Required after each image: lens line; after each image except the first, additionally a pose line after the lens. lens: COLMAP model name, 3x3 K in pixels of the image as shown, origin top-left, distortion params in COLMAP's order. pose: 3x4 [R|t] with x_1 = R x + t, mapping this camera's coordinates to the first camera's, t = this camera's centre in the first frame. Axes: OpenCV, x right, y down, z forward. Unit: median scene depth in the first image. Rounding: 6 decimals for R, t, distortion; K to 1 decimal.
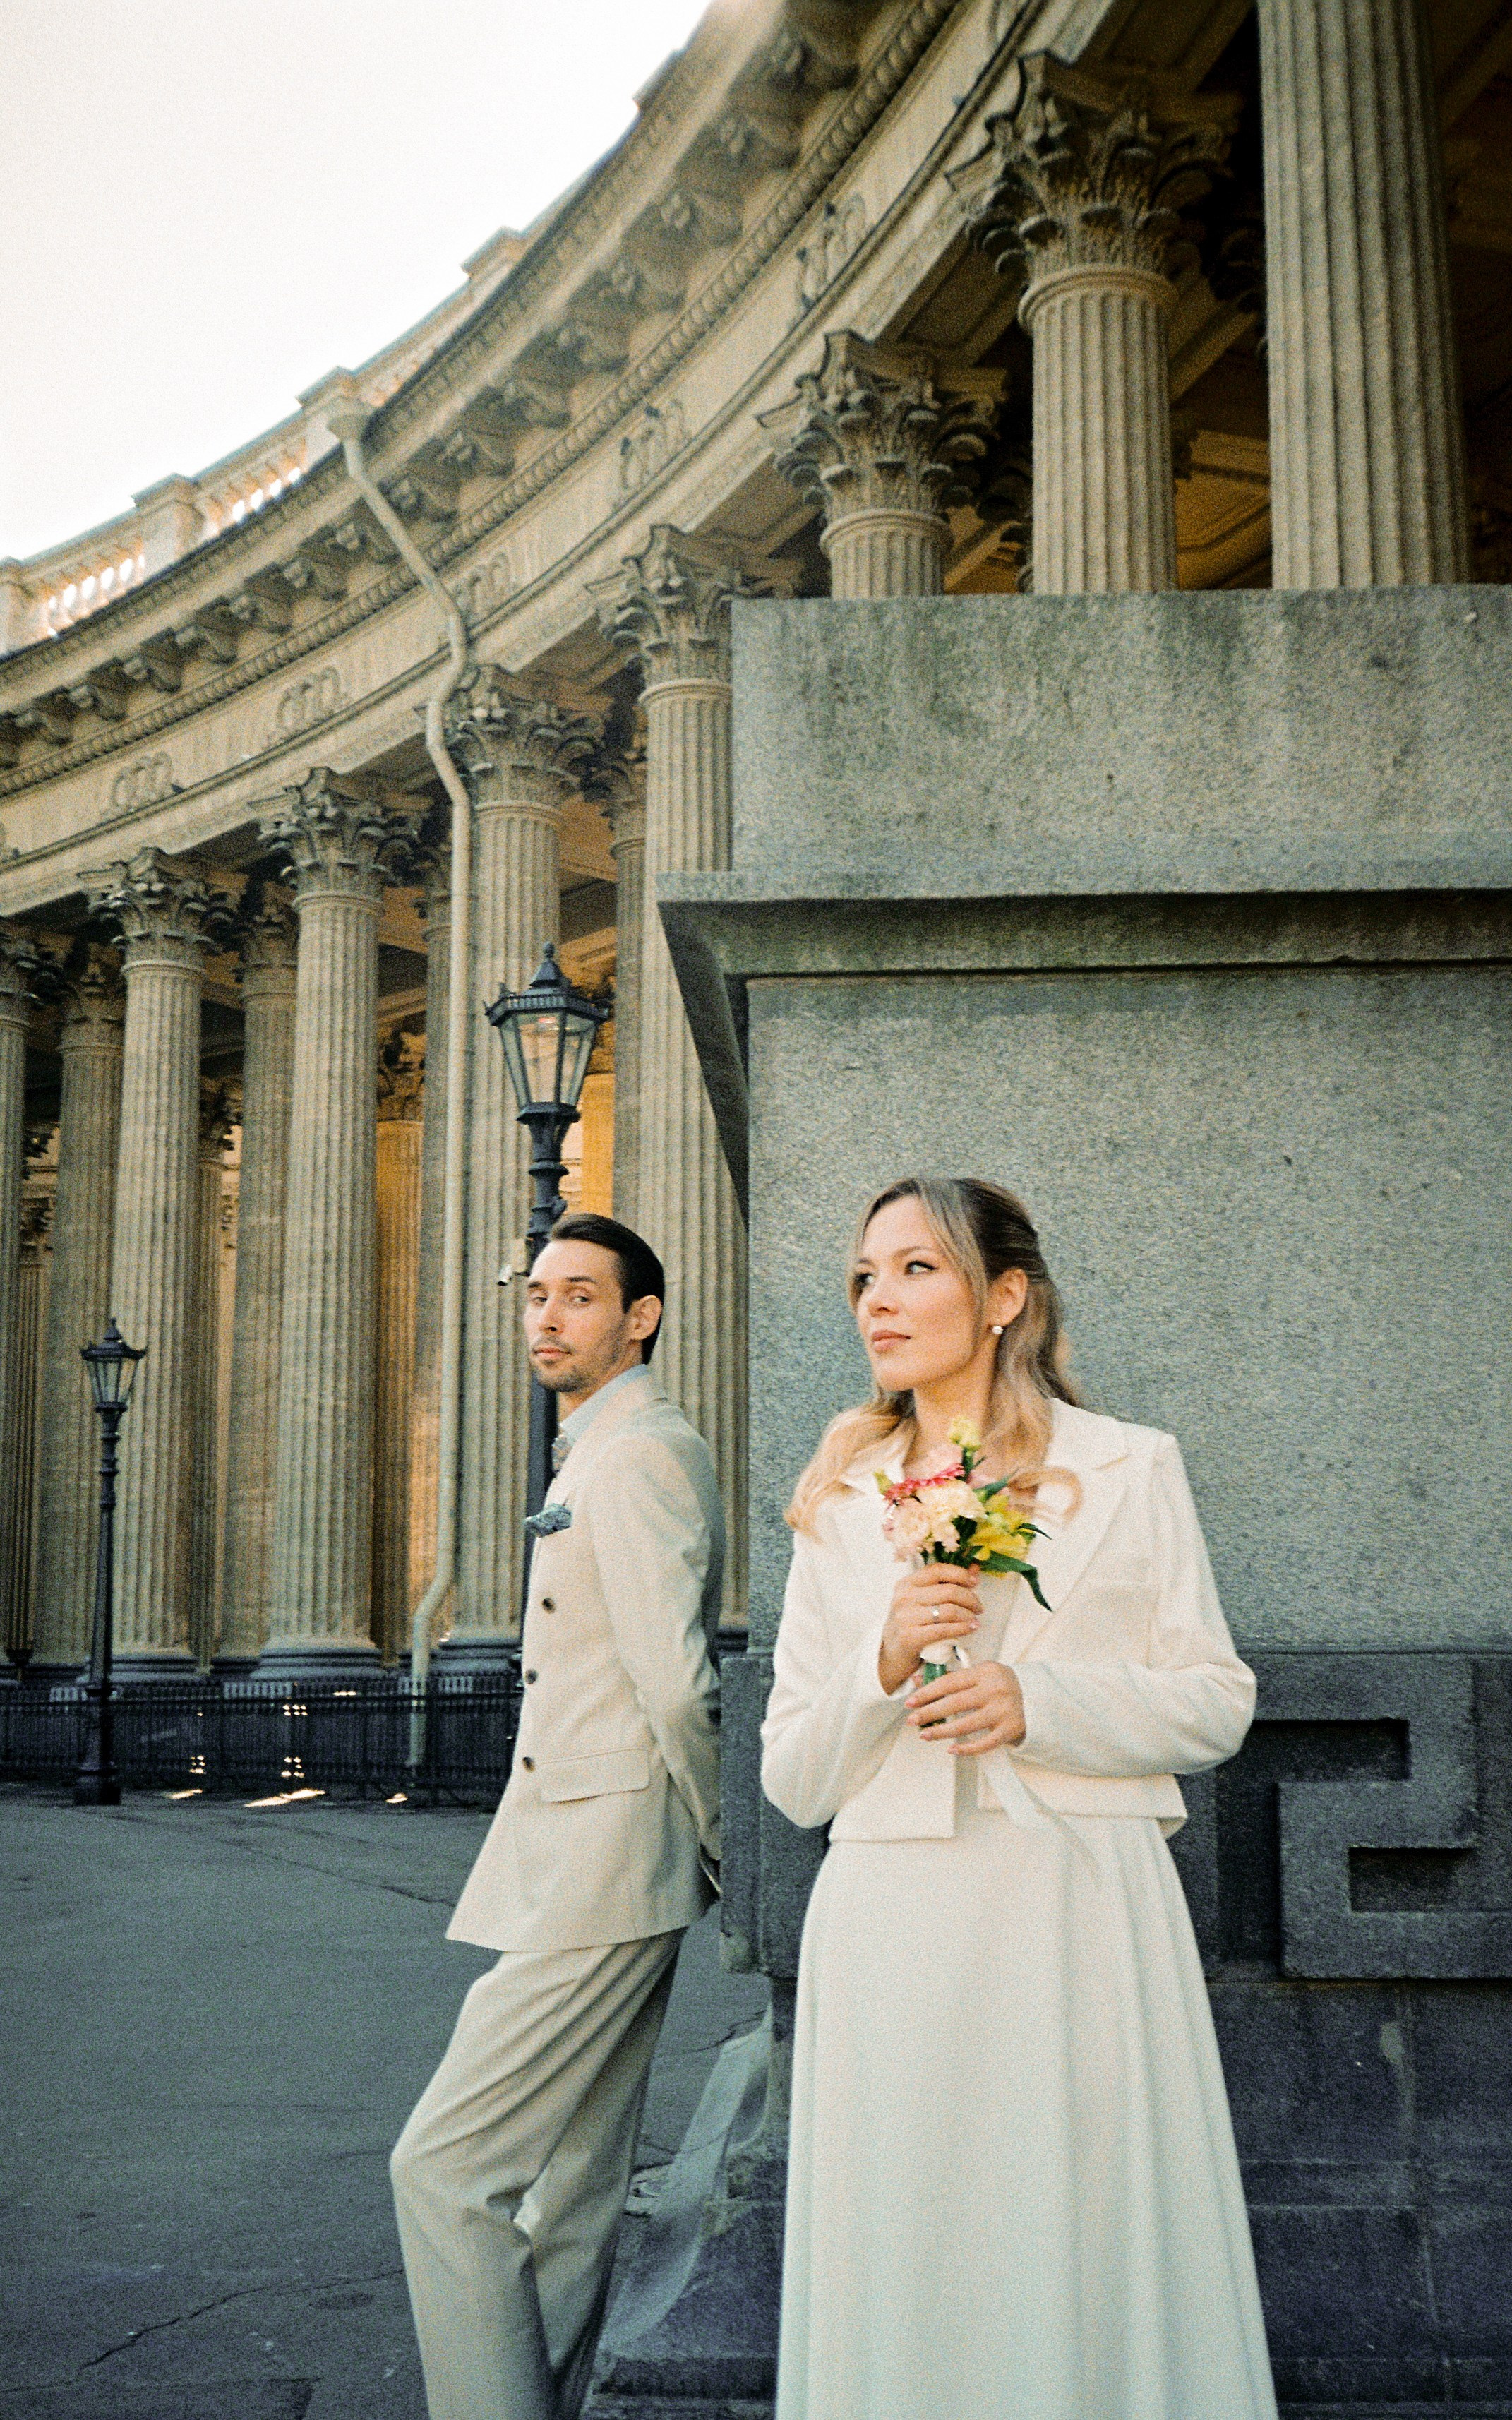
lens RADIAL K [[2614.6, 0, 790.7], [0, 2614.6, 1295.5], [0, 0, 1]] dist [0.075997, -0.291805]
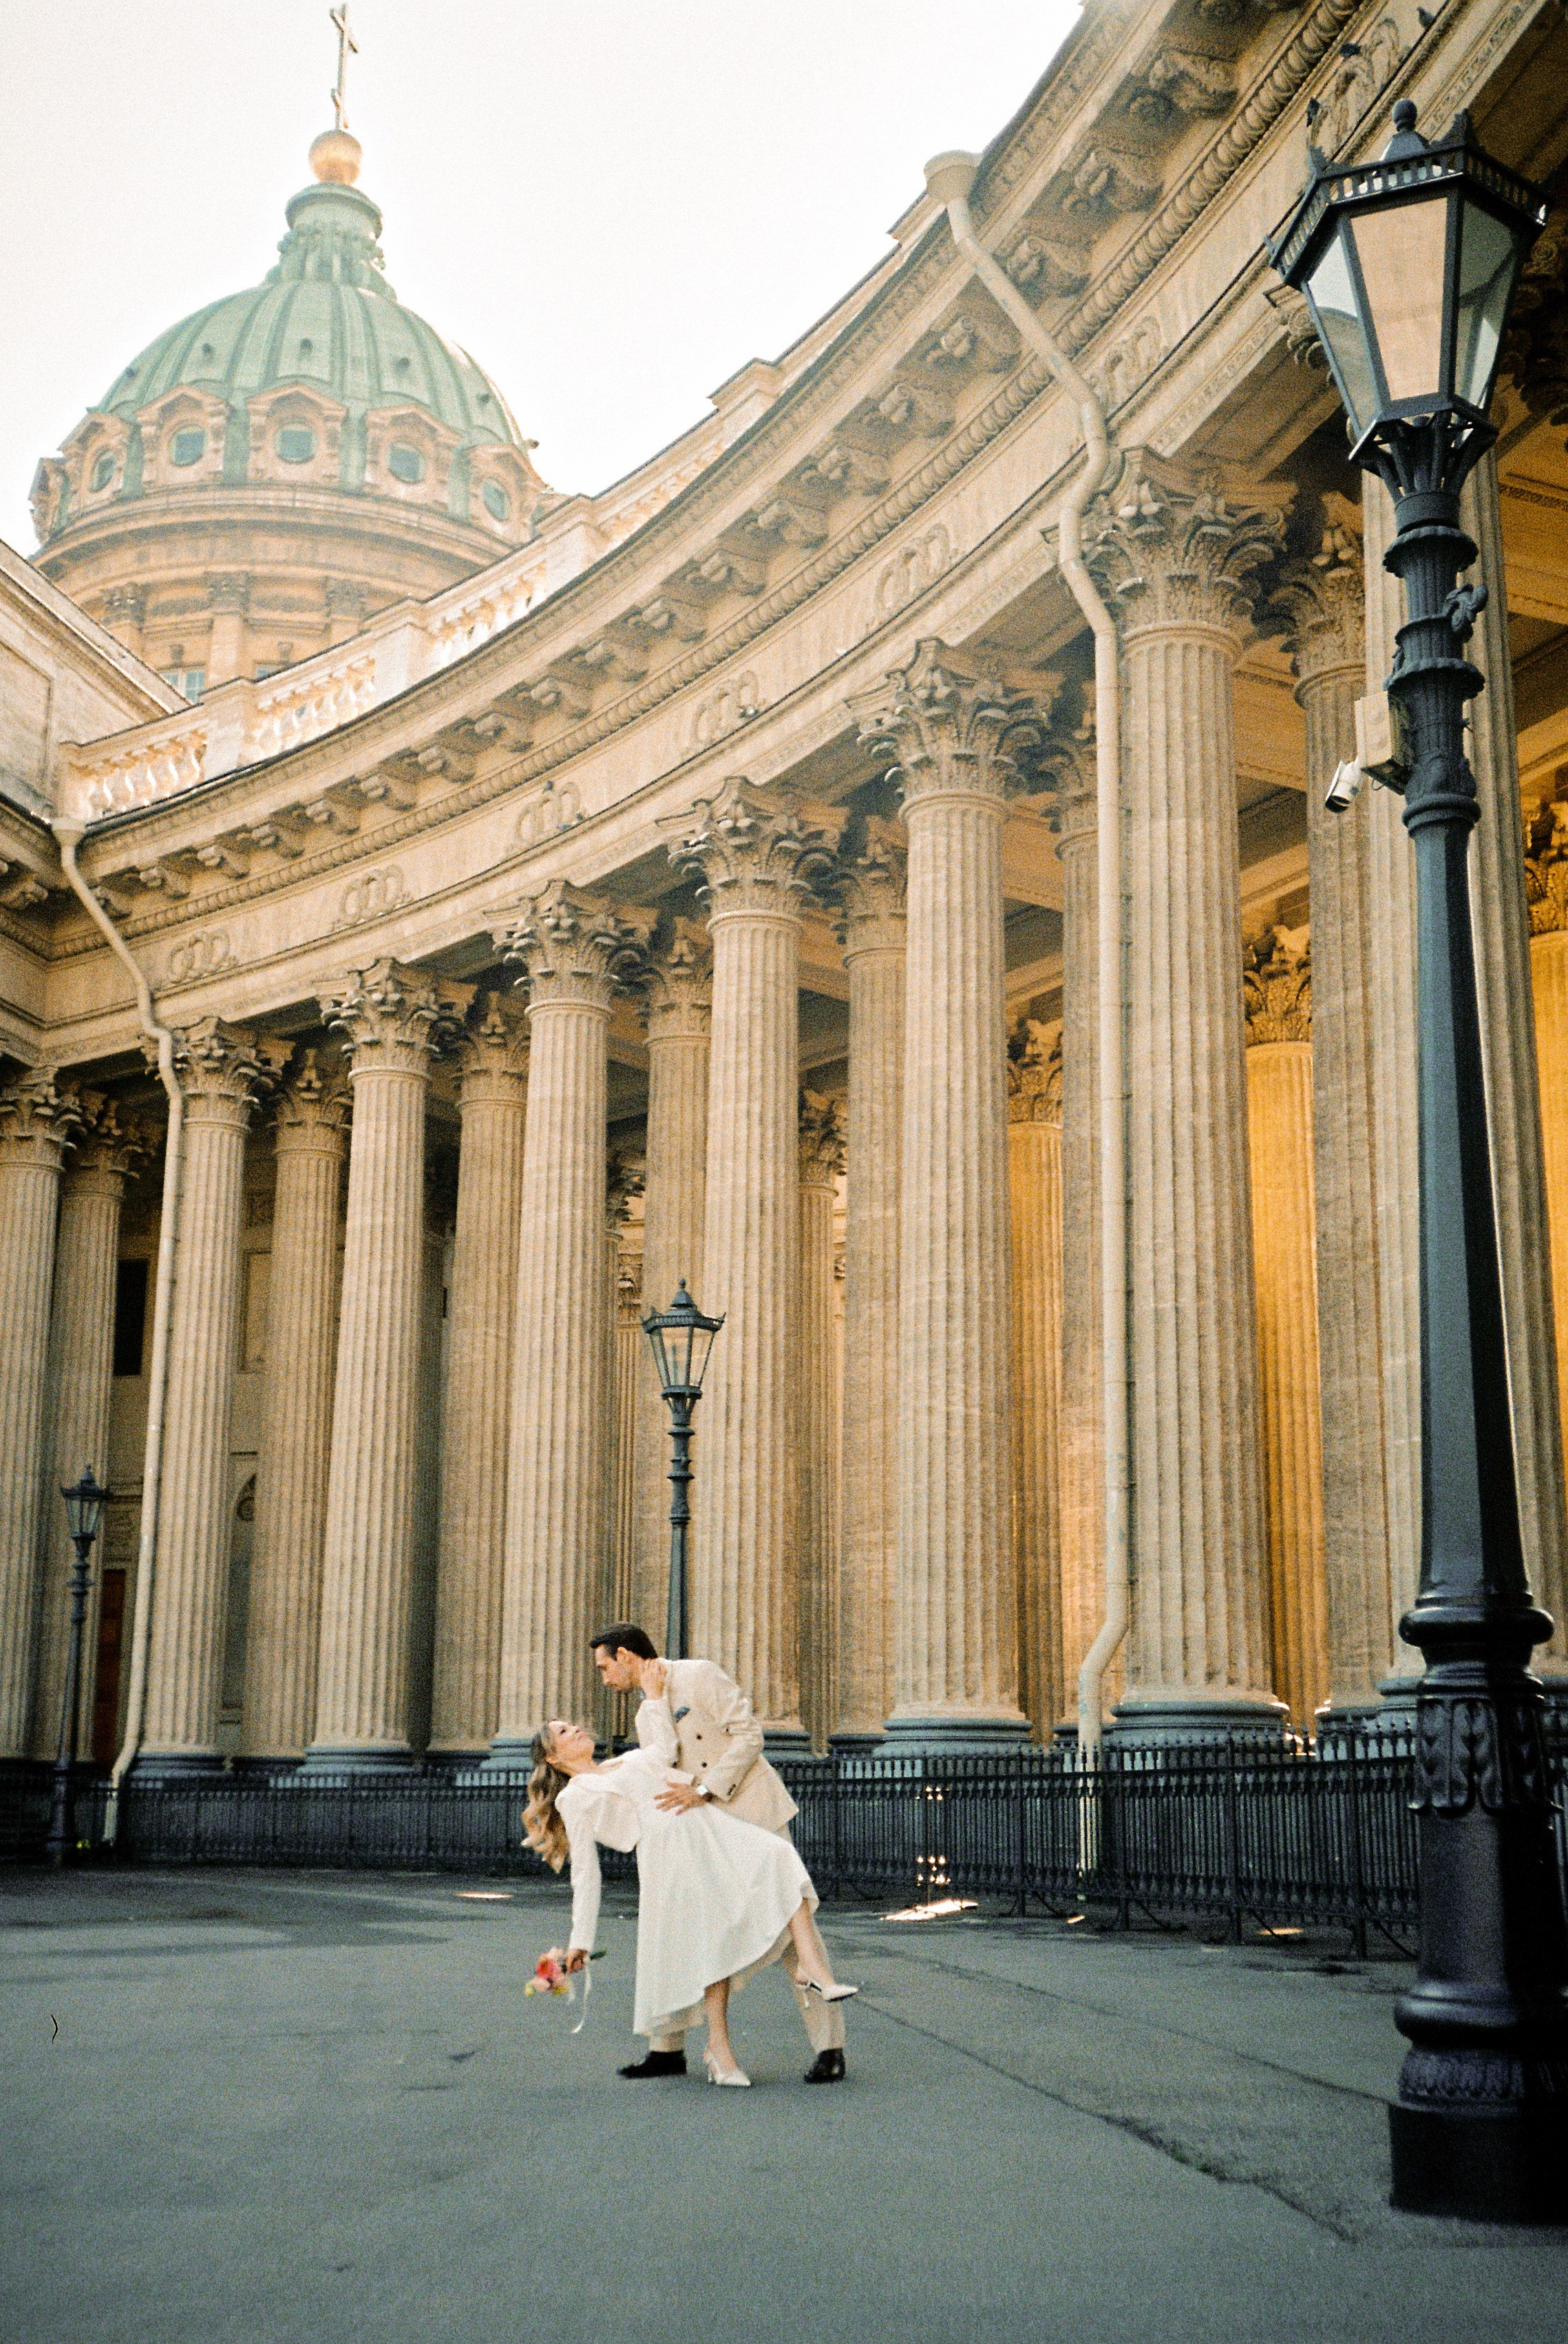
lens RADIAL K [[2597.7, 0, 792.2], [0, 2597.7, 1266.8], [0, 0, 1]] dist [0.007880, -0.043855]
pose [[0.972045, -0.035782, -0.232050, -0.042920], [0.023785, 0.998242, -0.054295, 0.041712], [0.233585, 0.047258, 0.971187, 0.231573]]
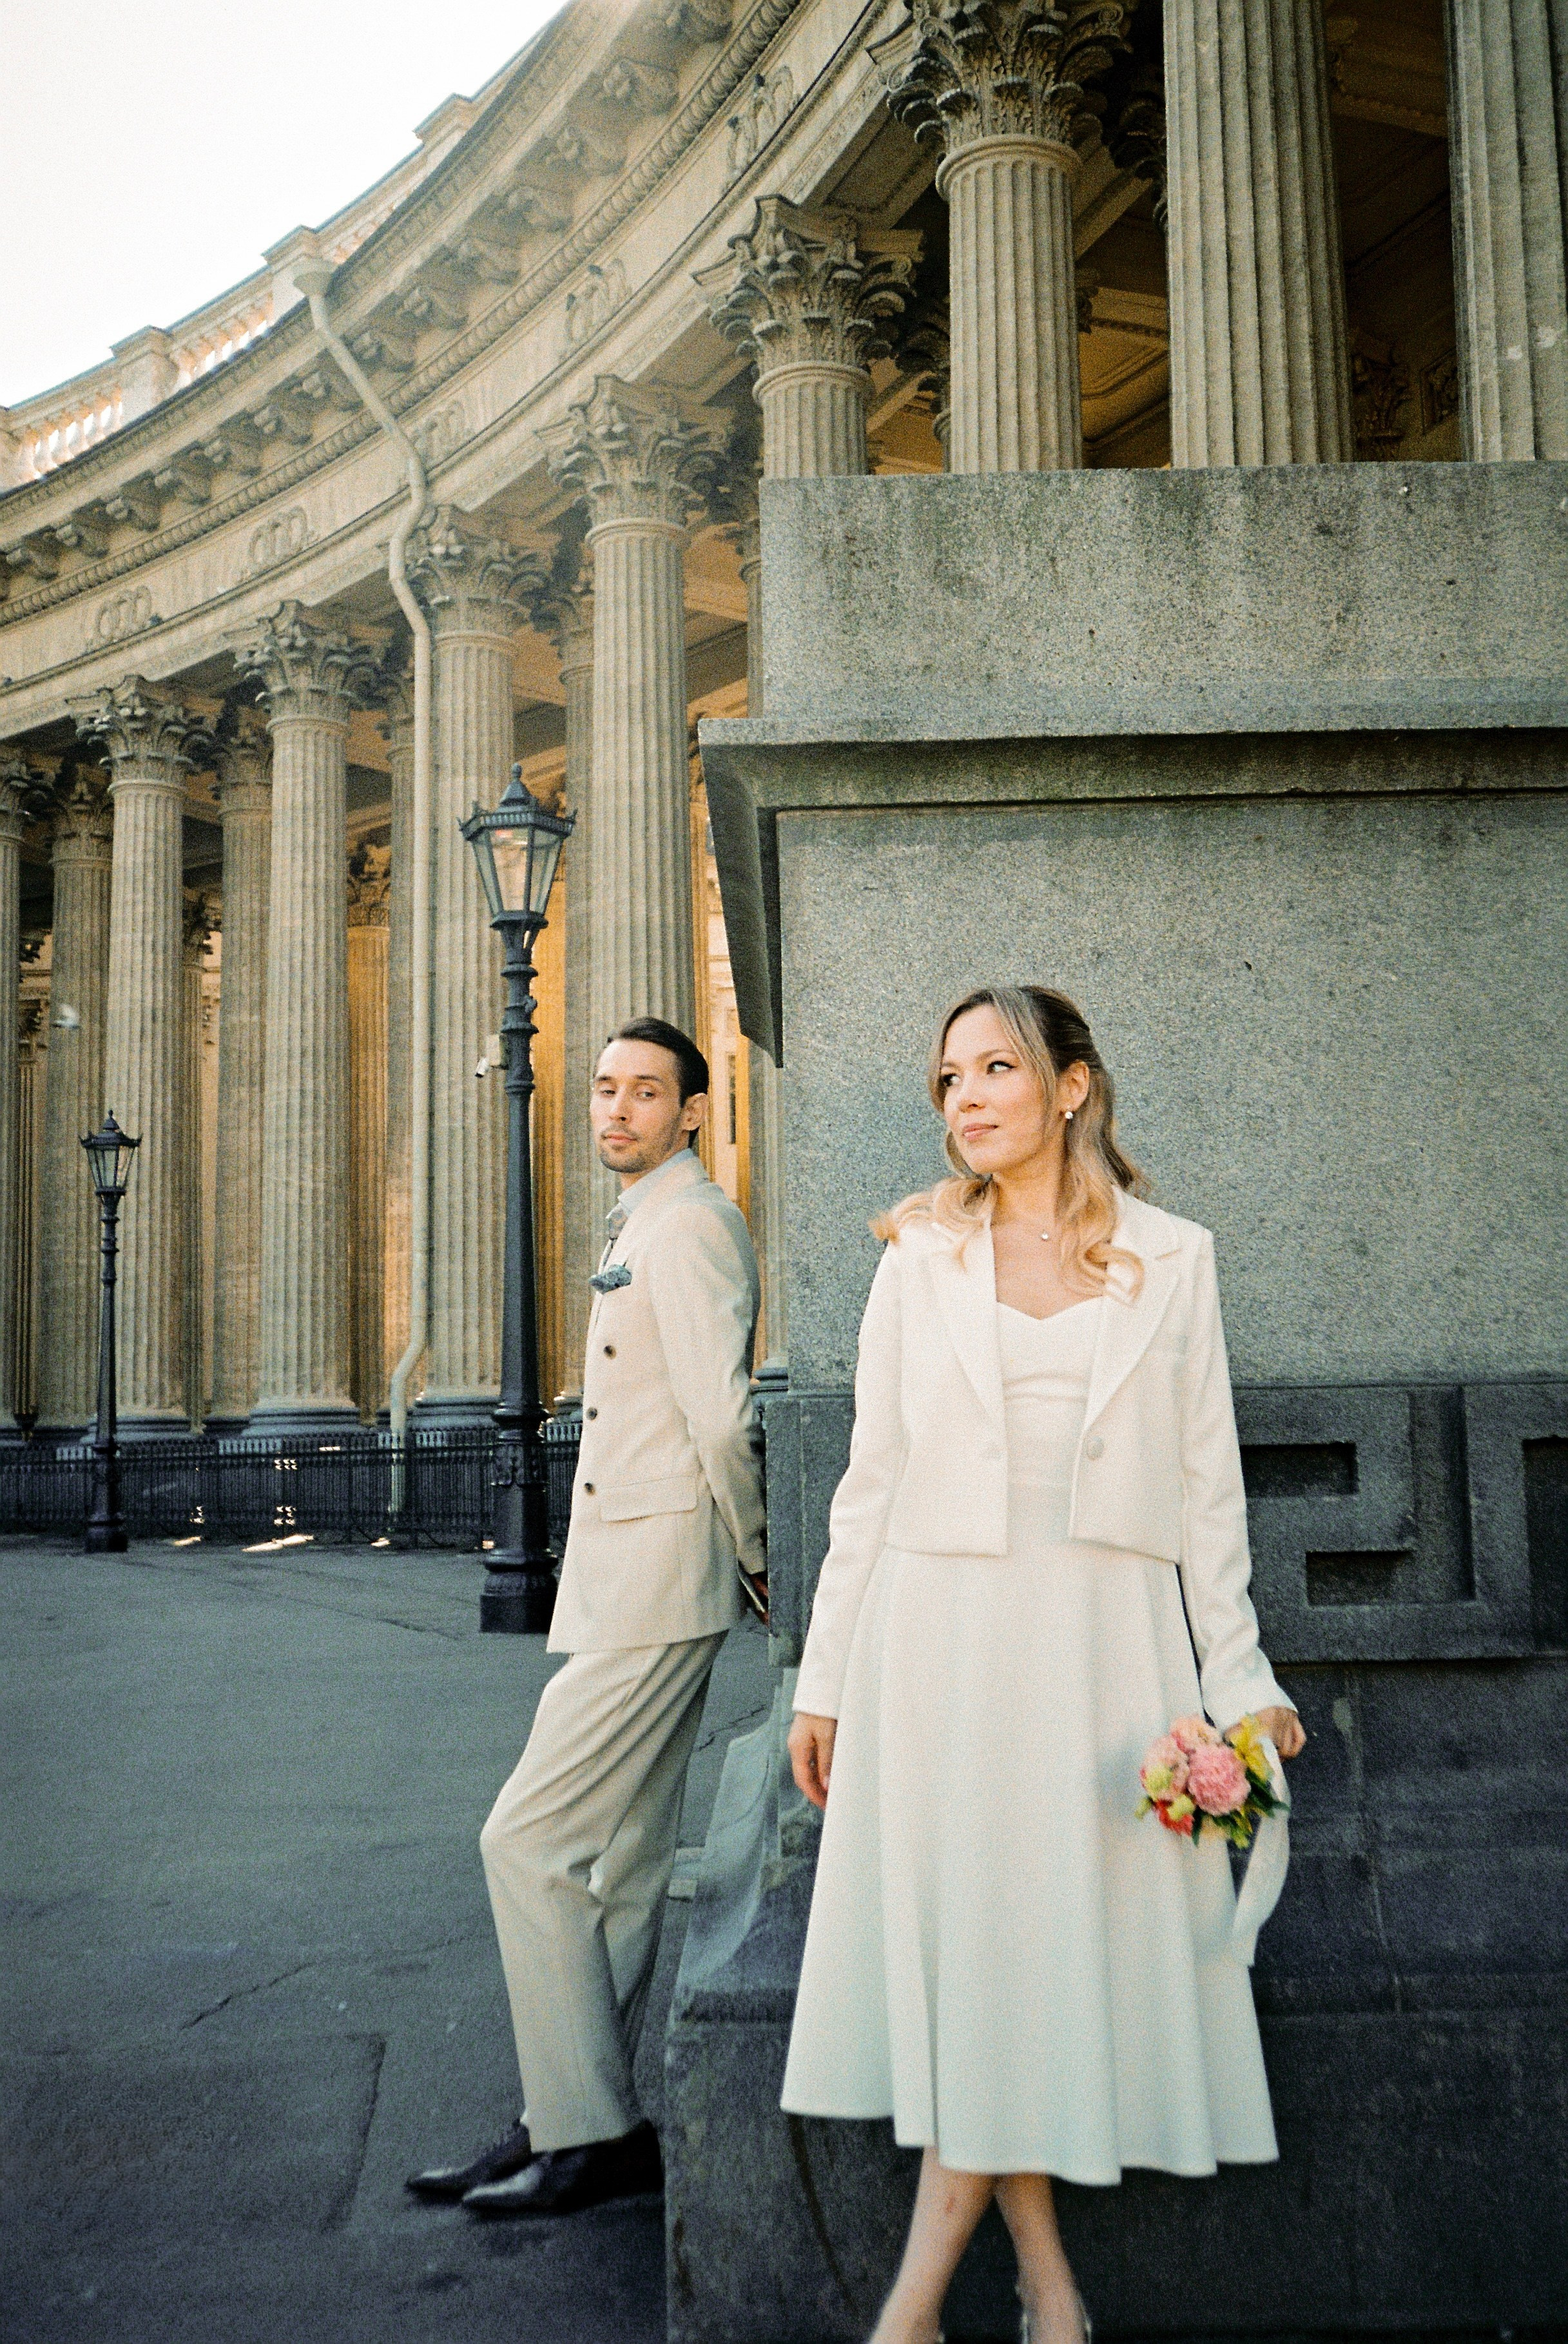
lens RADIAL K [[2387.3, 0, 784.0], [0, 2387.3, 1172.0], [0, 0, 1]] dist [0.060166, -0.163362]
pose [[0.999604, -0.009905, 0.026349, -0.004006], [0.008917, 0.999263, 0.037345, -0.000160], [-0.026699, -0.037095, 0.998955, -0.005010]]
